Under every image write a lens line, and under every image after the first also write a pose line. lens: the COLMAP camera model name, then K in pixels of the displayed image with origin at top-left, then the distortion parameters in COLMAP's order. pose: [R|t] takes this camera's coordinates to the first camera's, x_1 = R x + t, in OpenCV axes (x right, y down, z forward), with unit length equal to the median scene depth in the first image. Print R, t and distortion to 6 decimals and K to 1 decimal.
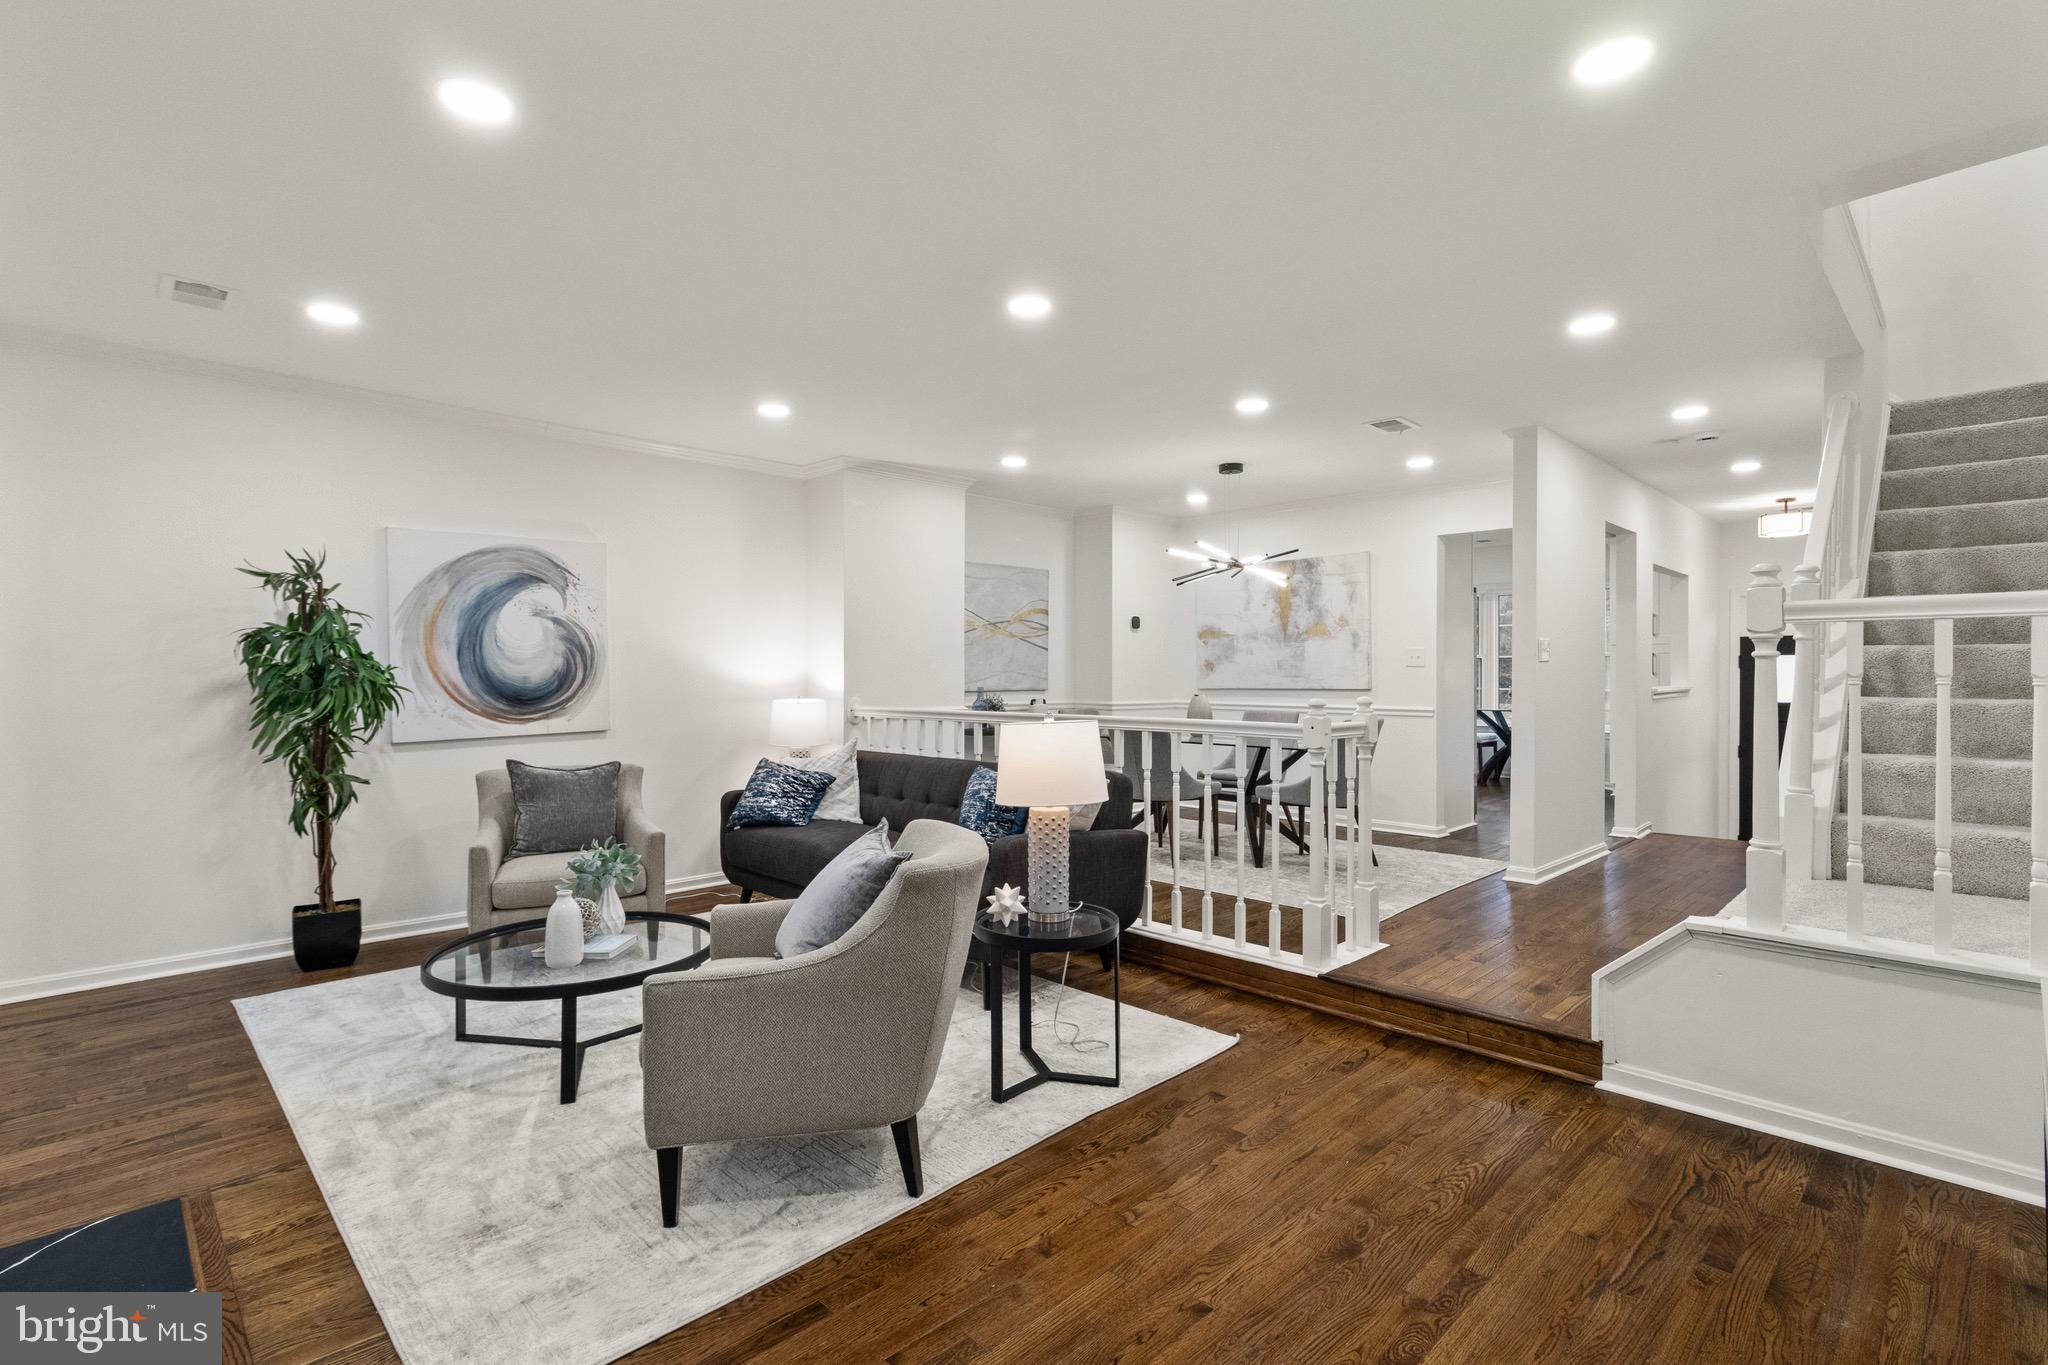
lens RADIAL K [[943.5, 0, 1022.1], [0, 943.5, 674.4], [0, 0, 1]] dist [0.004480, 0.000976]
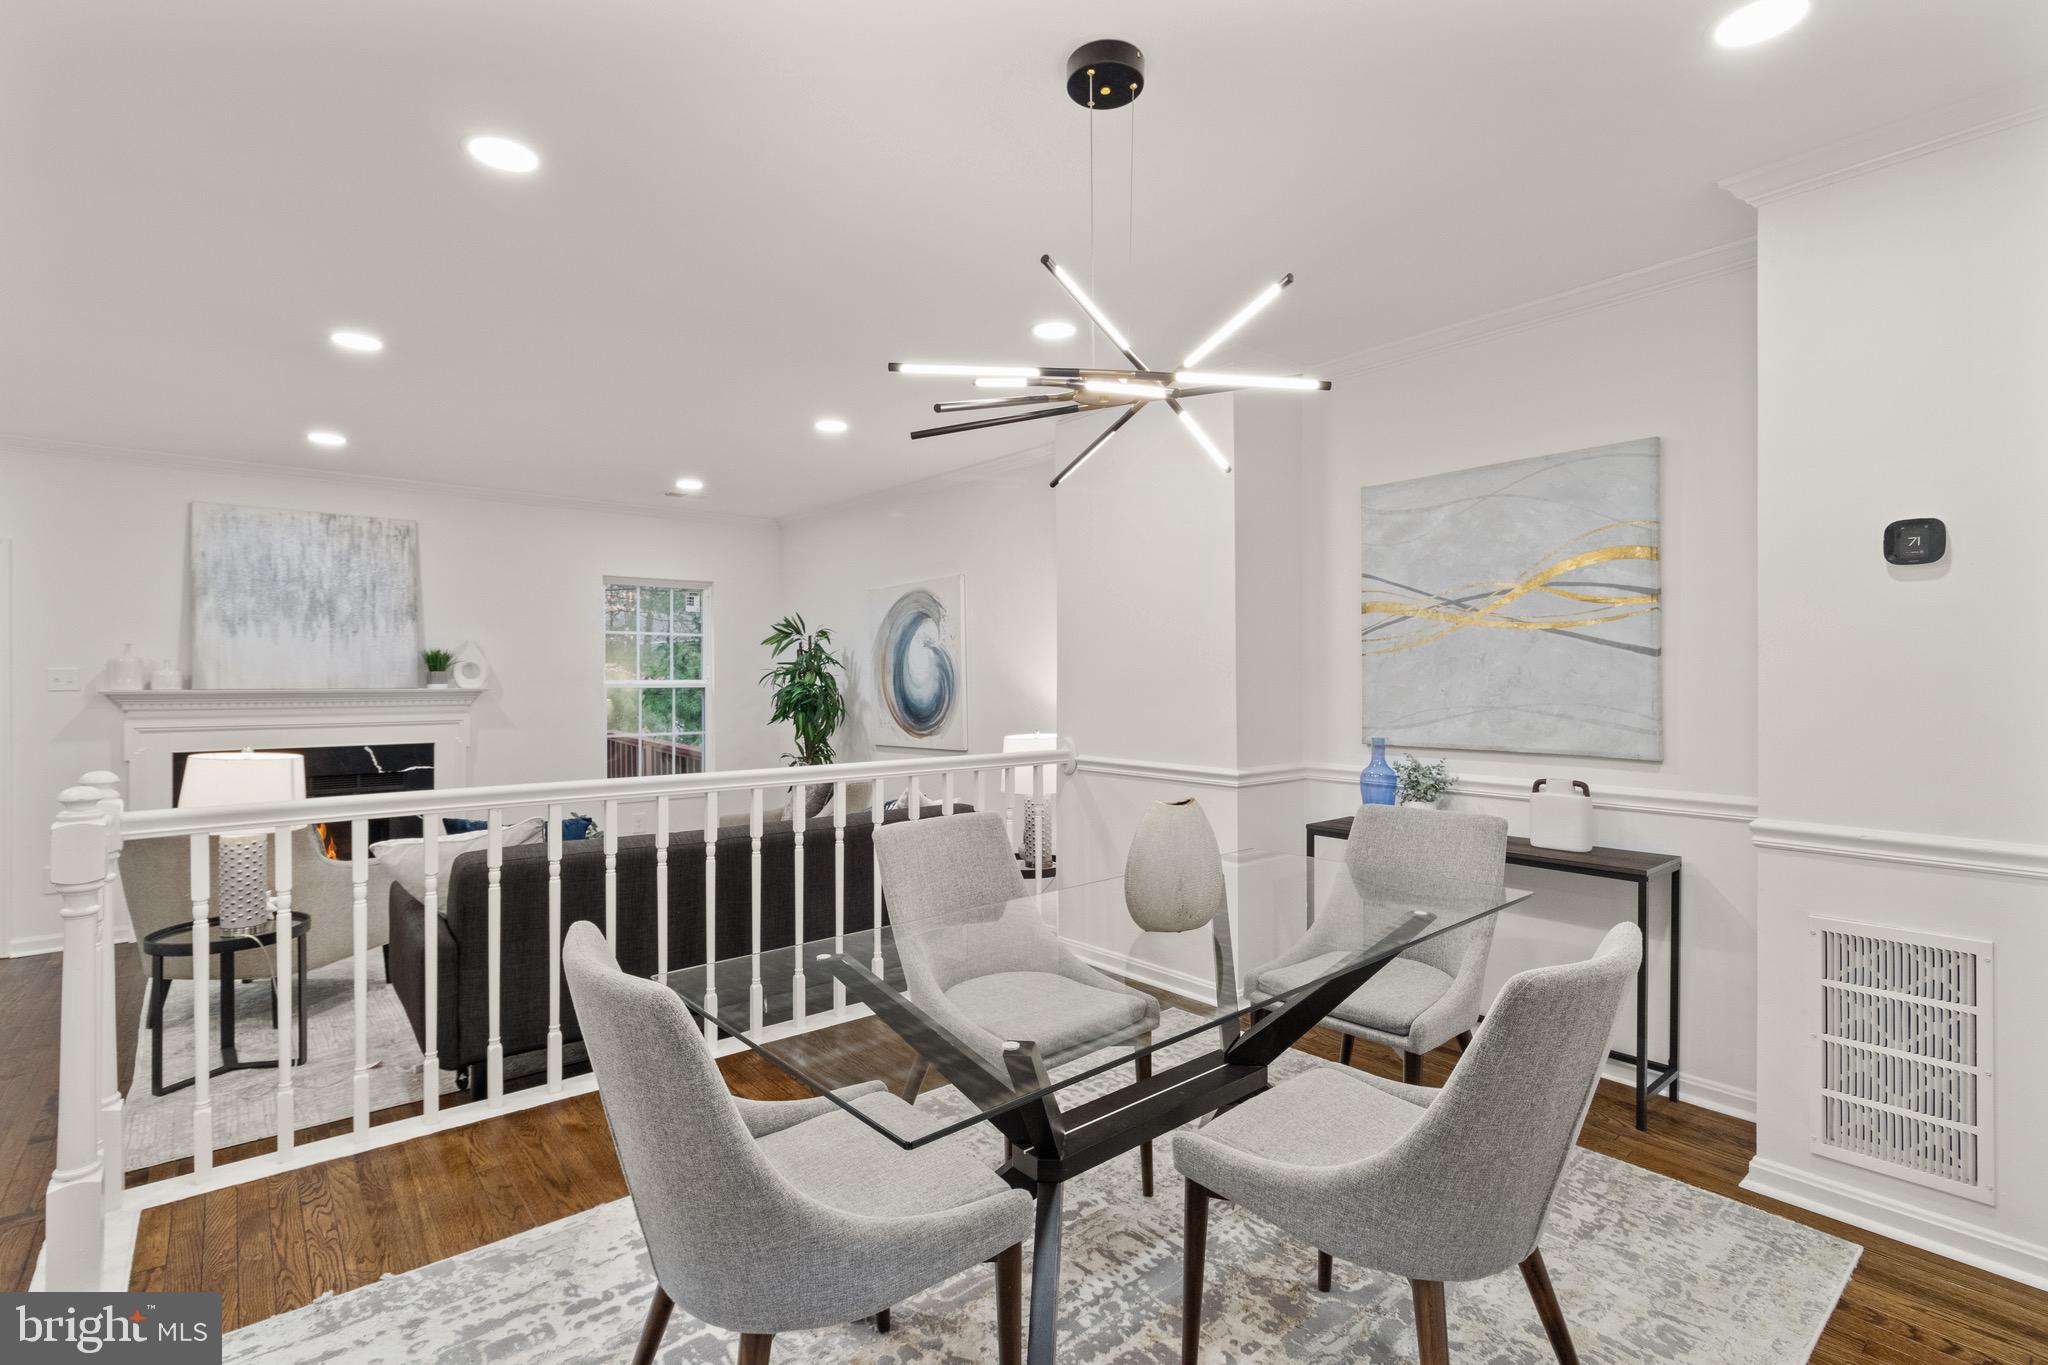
lens RADIAL K [[943.5, 0, 1022.1], [0, 943.5, 674.4], [0, 0, 1]] dist [0.004480, 0.000976]
pose [[-0.076780, -0.000555, -0.997048, 0.663222], [-0.000091, 1.000000, -0.000550, -0.027952], [0.997048, 0.000048, -0.076781, 1.252603]]
